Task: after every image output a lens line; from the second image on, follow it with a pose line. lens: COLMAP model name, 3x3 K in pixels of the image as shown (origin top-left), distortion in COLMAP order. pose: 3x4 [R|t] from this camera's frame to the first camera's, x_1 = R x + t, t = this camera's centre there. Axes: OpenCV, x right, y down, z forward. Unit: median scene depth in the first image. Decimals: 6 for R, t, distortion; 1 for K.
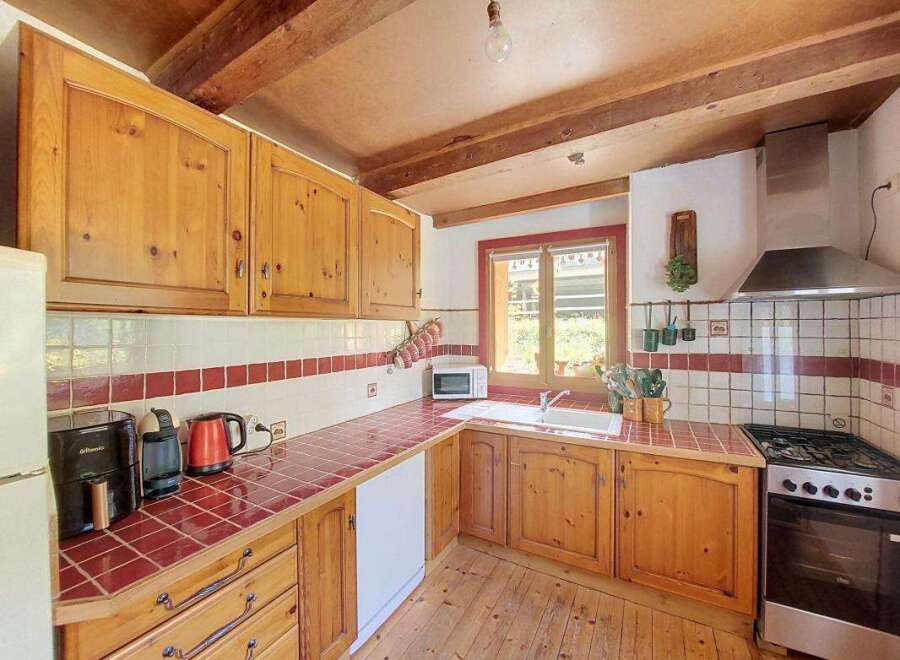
lens RADIAL K [[367.0, 0, 450.0], [0, 367.0, 330.0], [0, 0, 1]] dist [-0.000258, -0.000033]
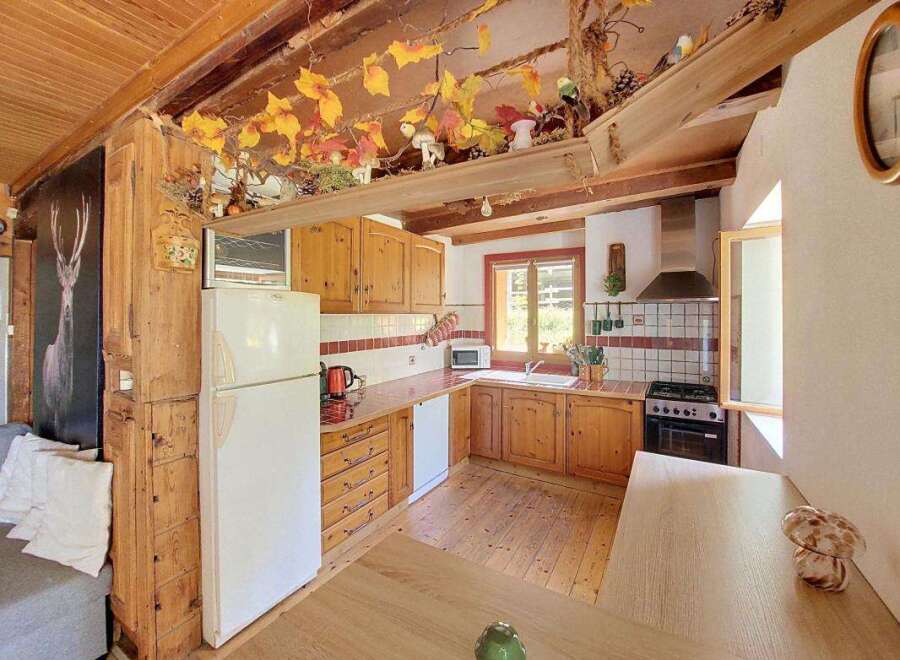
lens RADIAL K [[365.6, 0, 451.6], [0, 365.6, 315.8], [0, 0, 1]] dist [-0.000253, -0.000014]
pose [[0.999662, 0.003198, -0.025786, -0.014776], [-0.003306, 0.999986, -0.004173, -0.012892], [0.025772, 0.004257, 0.999659, -0.540944]]
